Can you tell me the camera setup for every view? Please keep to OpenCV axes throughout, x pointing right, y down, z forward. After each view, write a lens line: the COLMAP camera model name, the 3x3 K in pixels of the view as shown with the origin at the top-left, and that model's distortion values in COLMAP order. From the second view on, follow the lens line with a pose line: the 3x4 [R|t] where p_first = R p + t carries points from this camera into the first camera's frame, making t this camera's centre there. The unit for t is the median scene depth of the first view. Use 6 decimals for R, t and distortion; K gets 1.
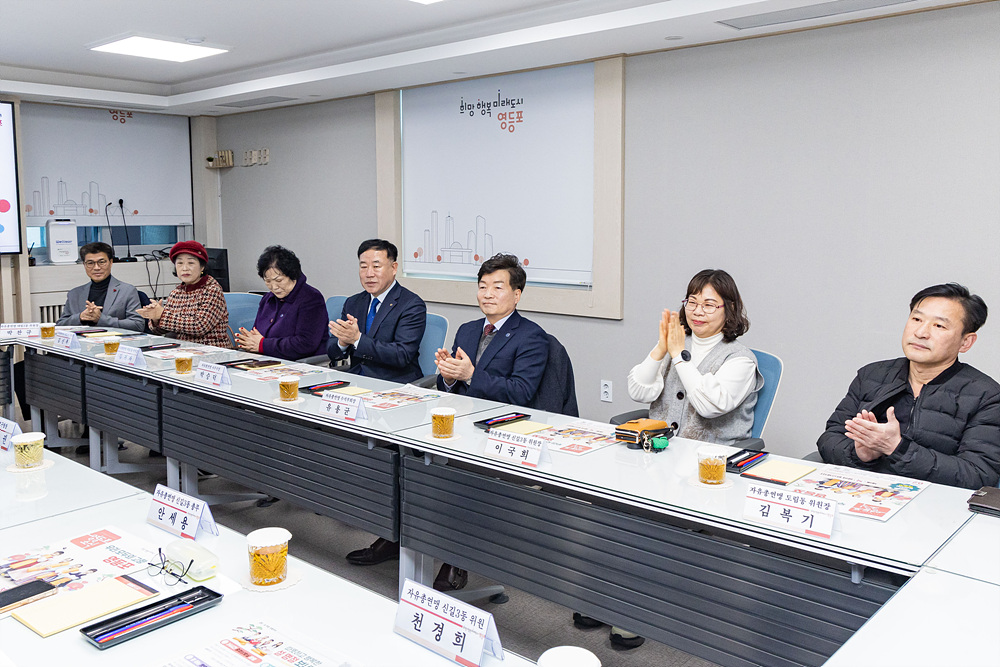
lens RADIAL K [[862.2, 0, 501.4], [0, 862.2, 287.8], [0, 0, 1]] dist [0.016080, 0.007054]
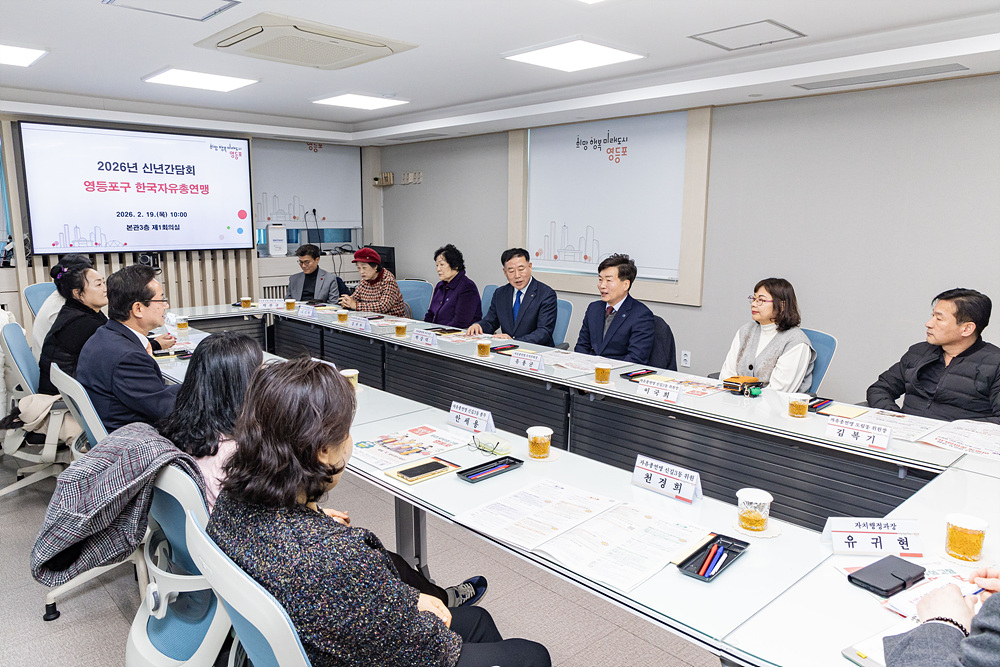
lens RADIAL K [[678.6, 0, 500.0], [0, 678.6, 333.5], [0, 0, 1]] dist [-0.004437, -0.002254]
pose [[0.994117, 0.028243, -0.104567, -0.065898], [-0.019520, 0.996315, 0.083524, -0.003666], [0.106540, -0.080992, 0.991004, -0.094106]]
